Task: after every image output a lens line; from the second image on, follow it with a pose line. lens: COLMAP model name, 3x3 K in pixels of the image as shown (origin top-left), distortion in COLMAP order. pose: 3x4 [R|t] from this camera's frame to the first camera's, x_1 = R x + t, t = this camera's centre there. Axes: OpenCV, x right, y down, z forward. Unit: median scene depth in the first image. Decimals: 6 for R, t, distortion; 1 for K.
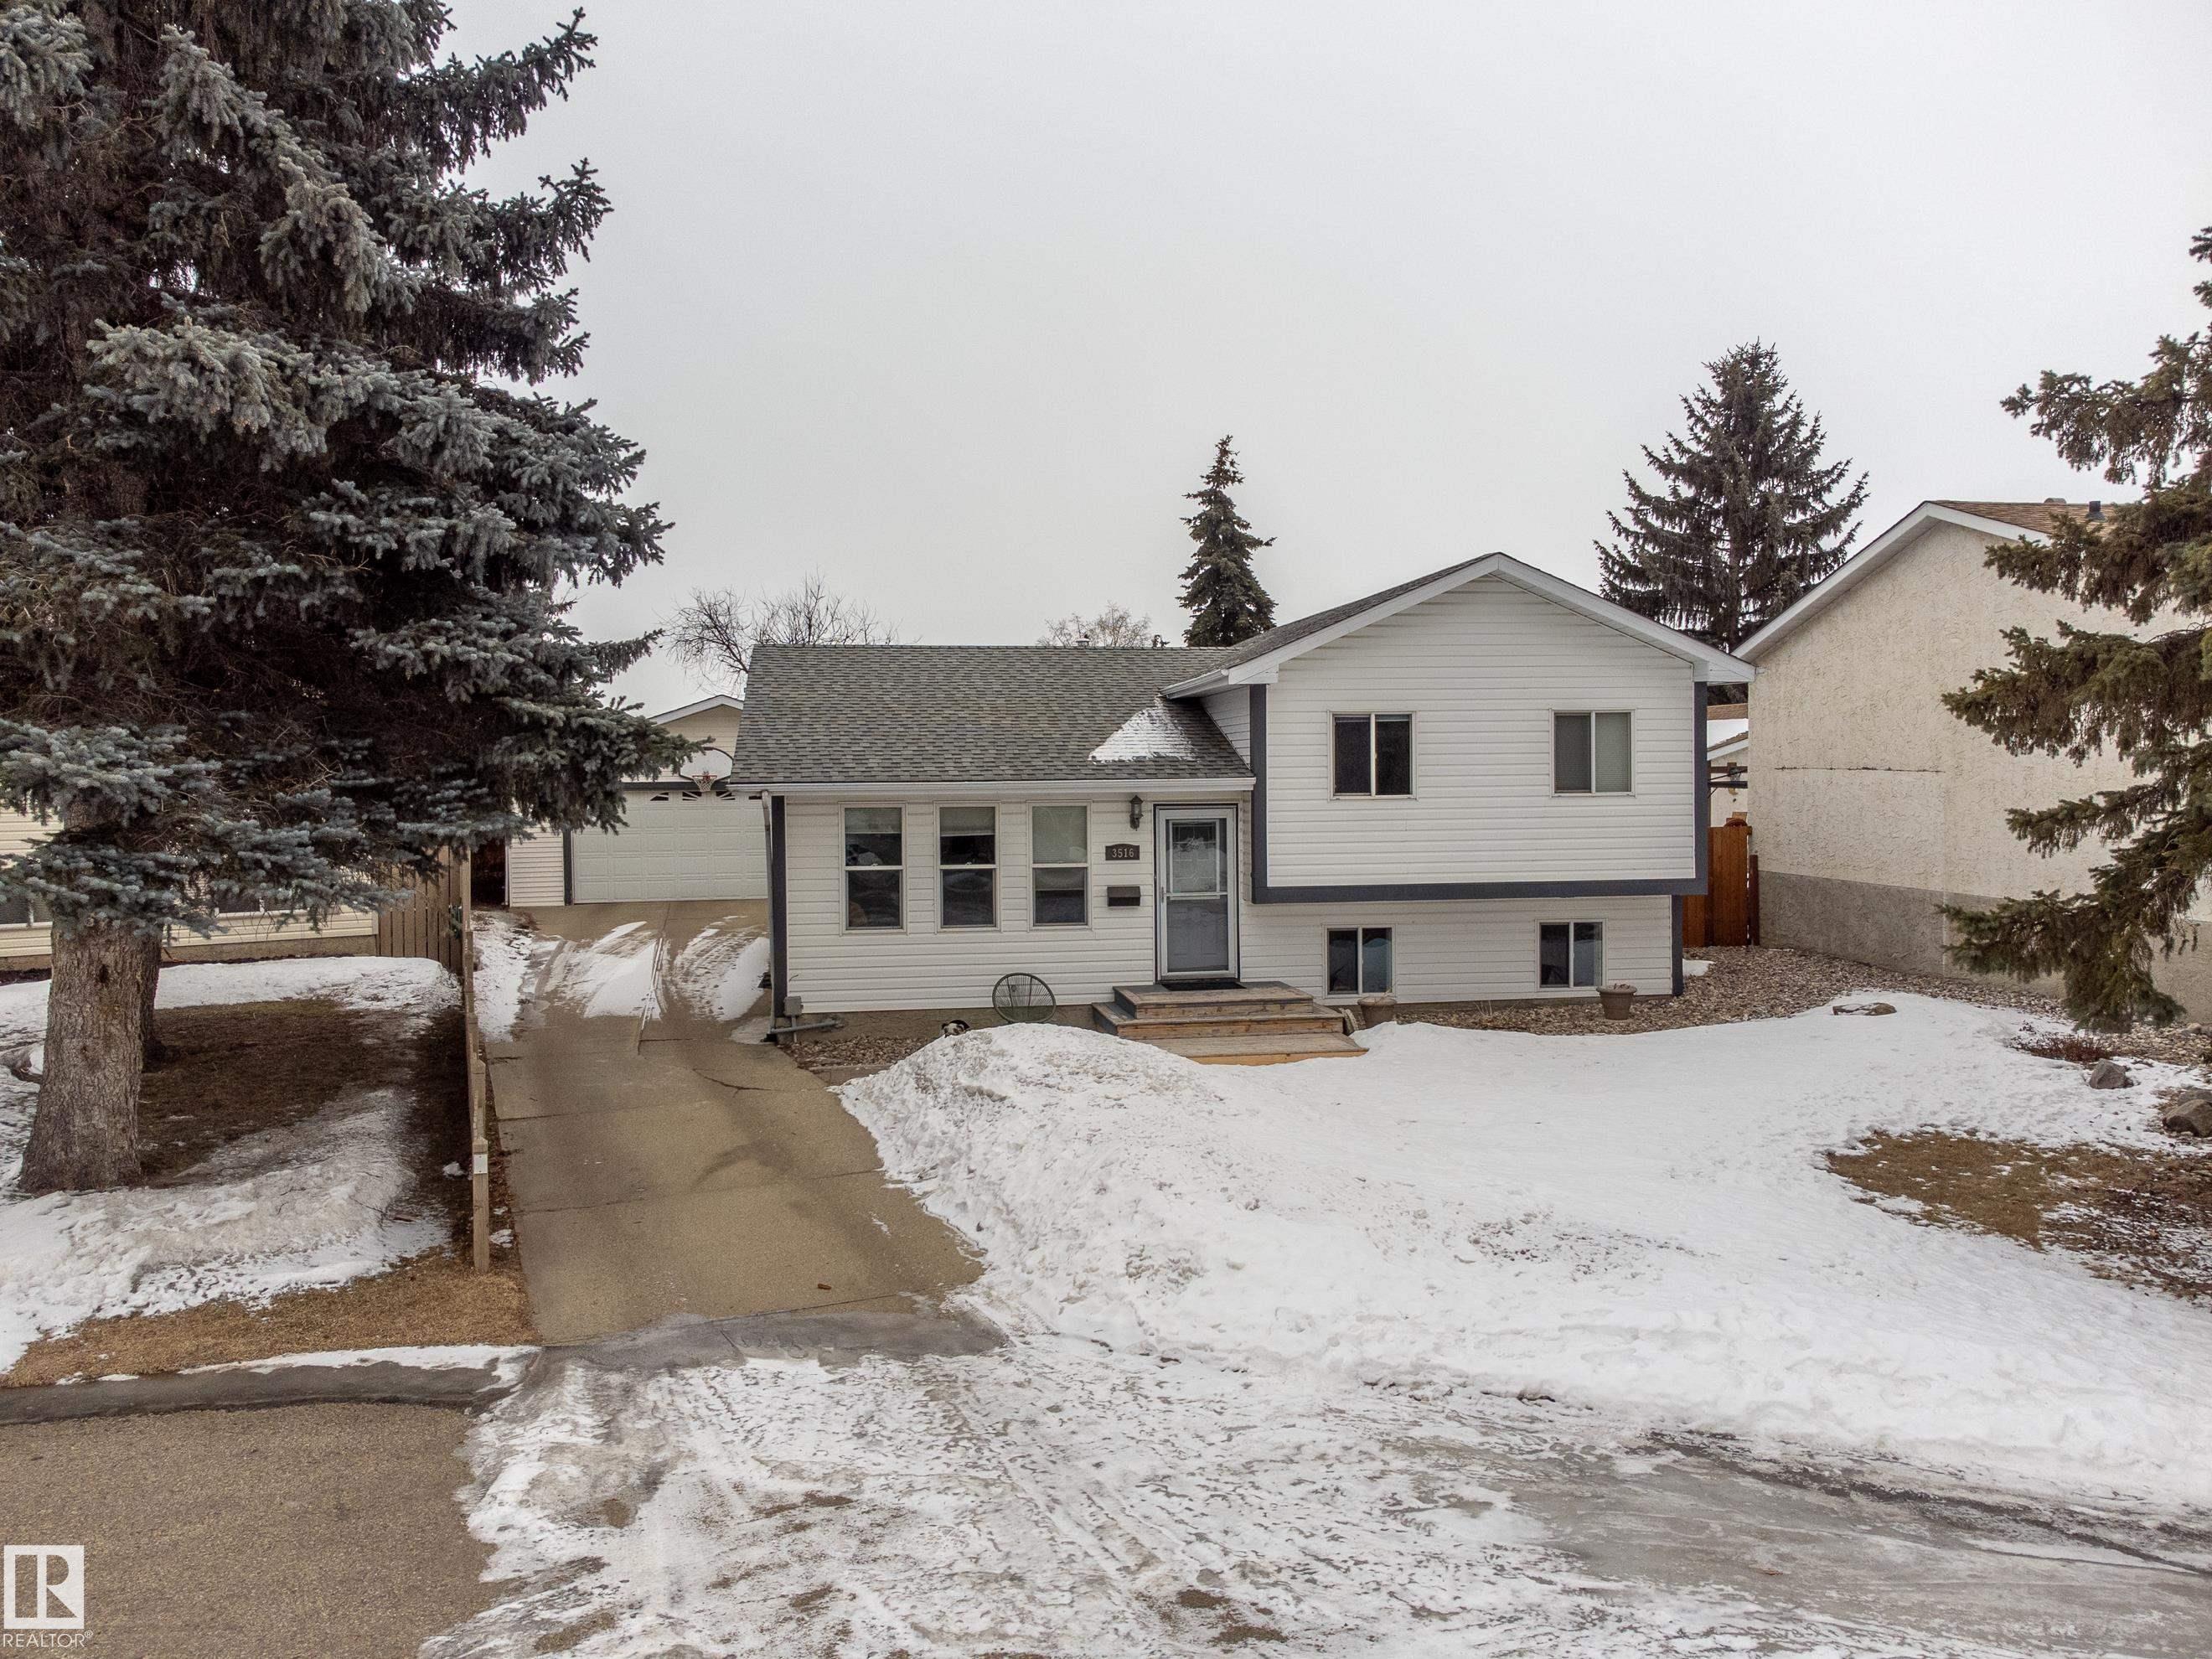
lens RADIAL K [[1654.8, 0, 1106.0], [0, 1654.8, 829.5], [0, 0, 1]] dist [0.015109, 0.009156]
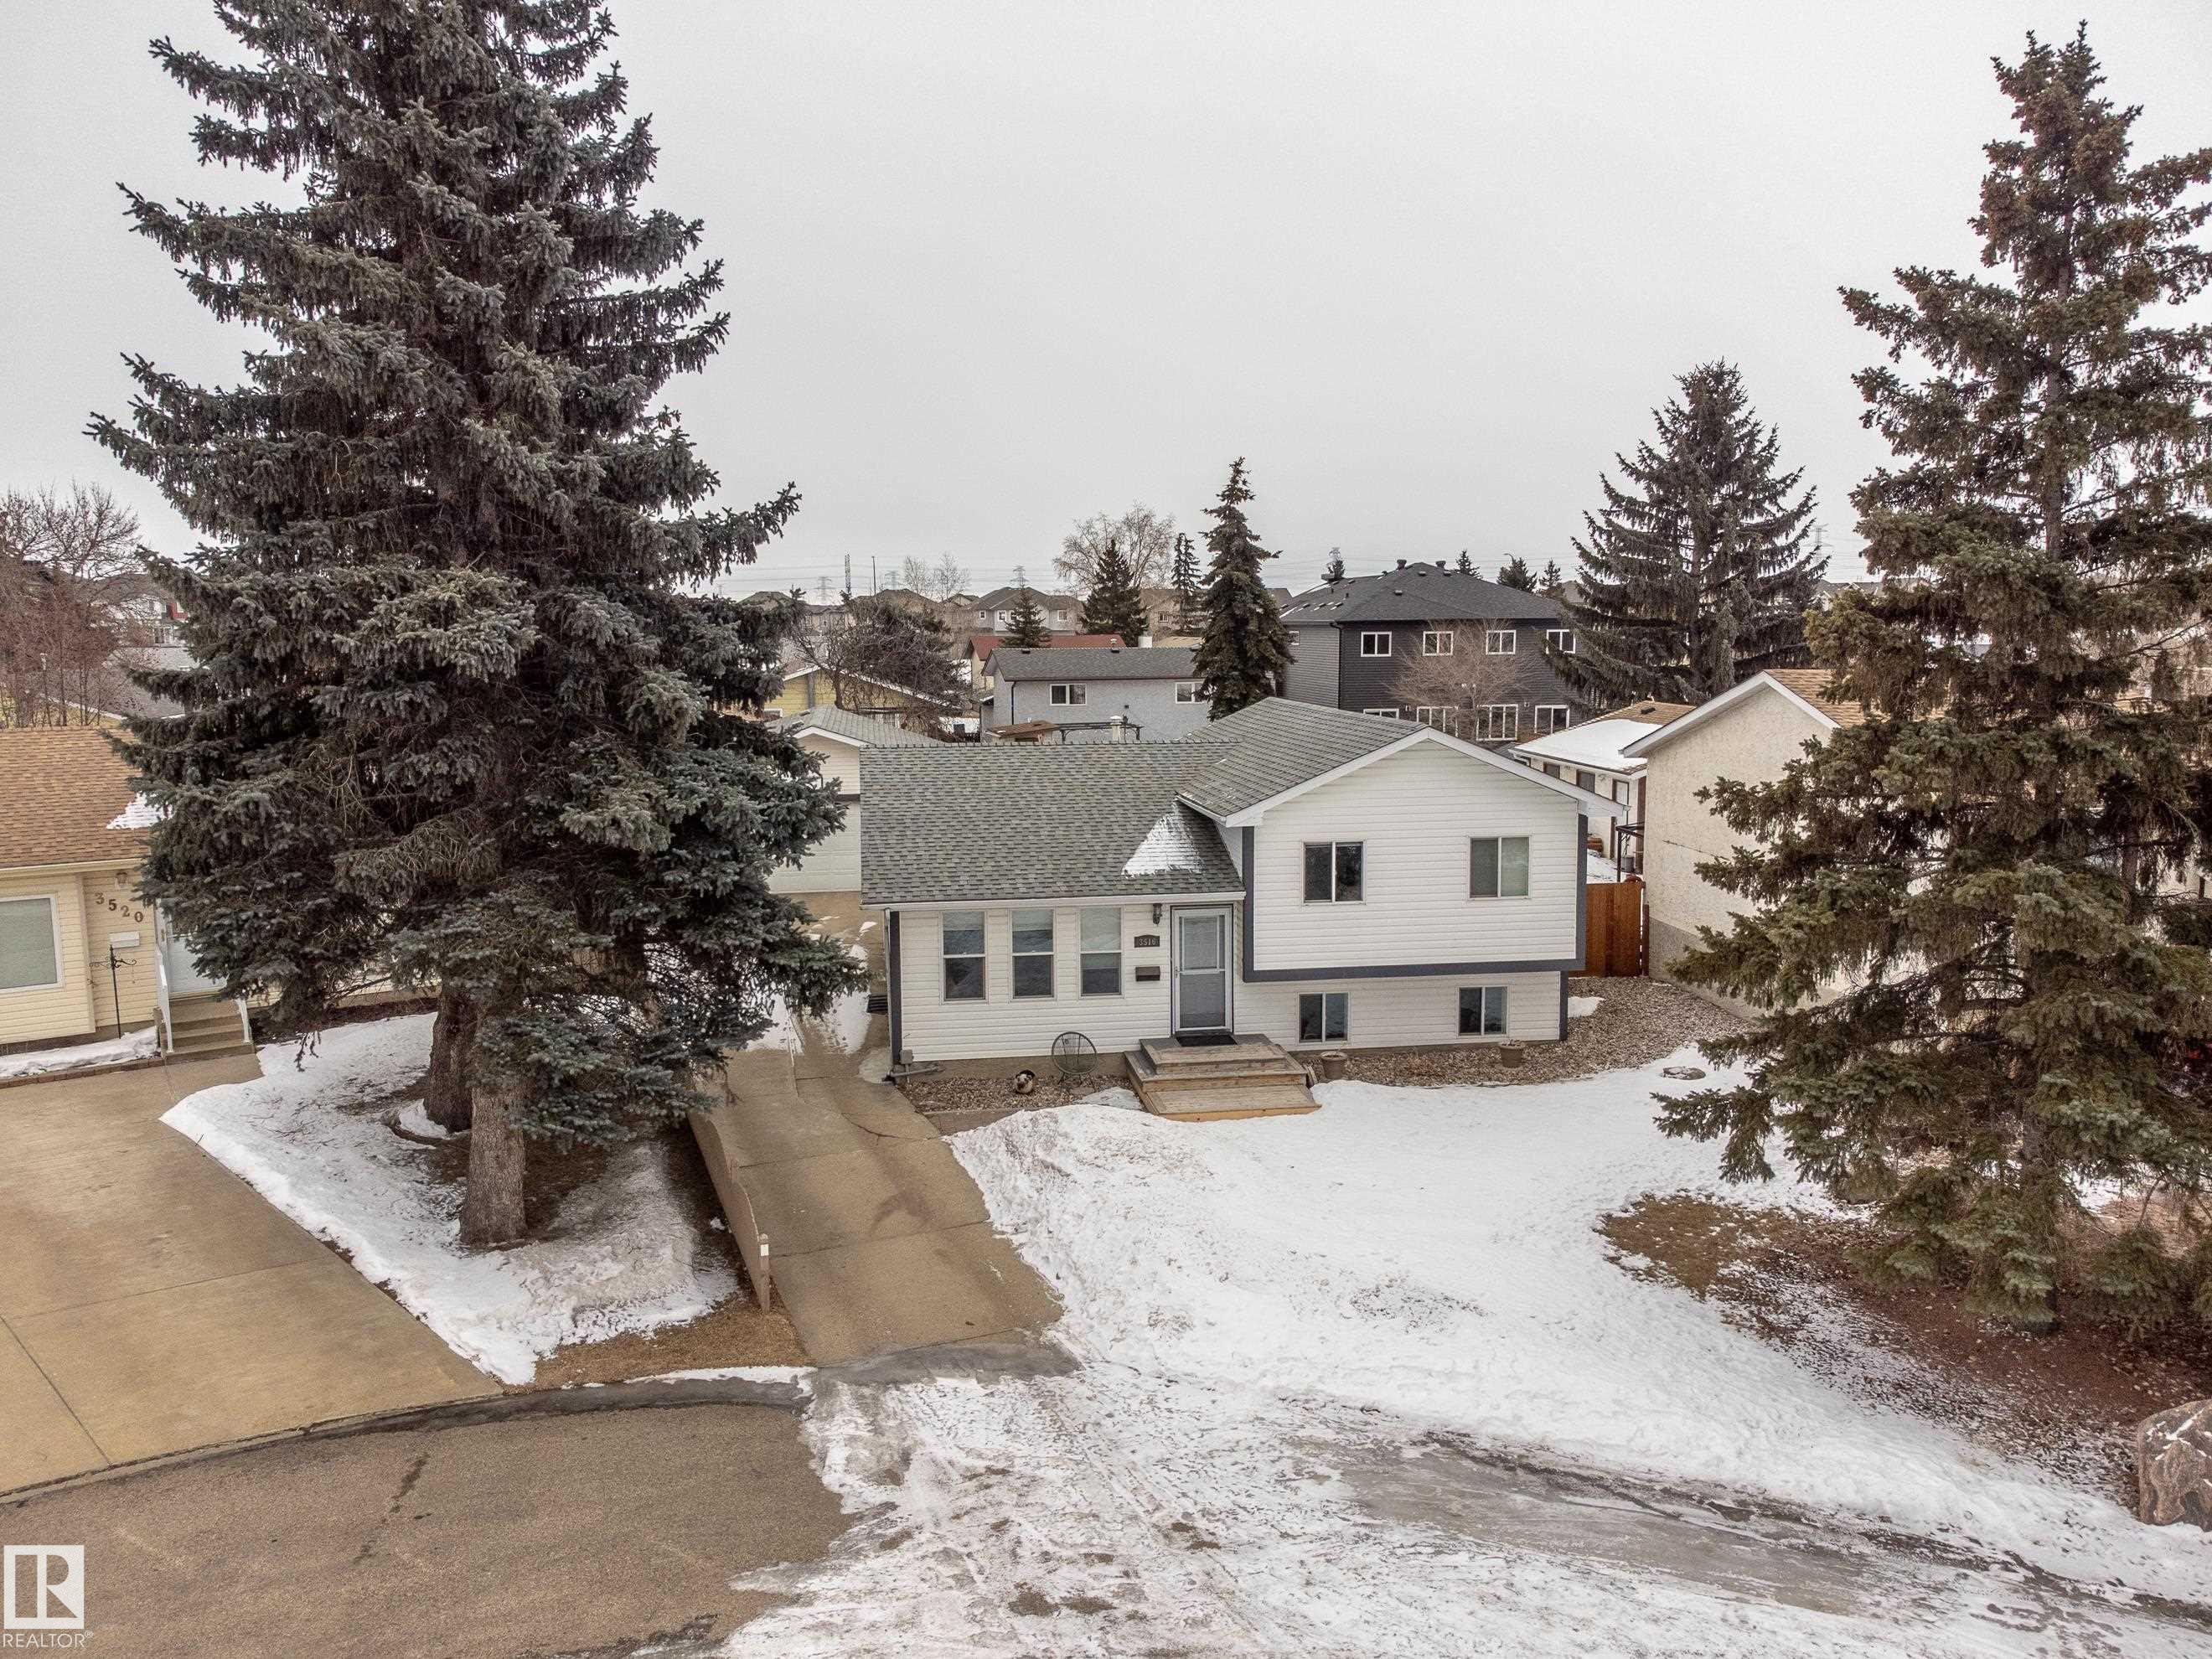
lens RADIAL K [[1653.9, 0, 1106.0], [0, 1653.9, 829.5], [0, 0, 1]] dist [0.062979, -0.167742]
pose [[0.999892, 0.003269, -0.014363, -0.007675], [-0.001939, 0.995791, 0.091633, -0.352311], [0.014602, -0.091595, 0.995689, -0.590226]]
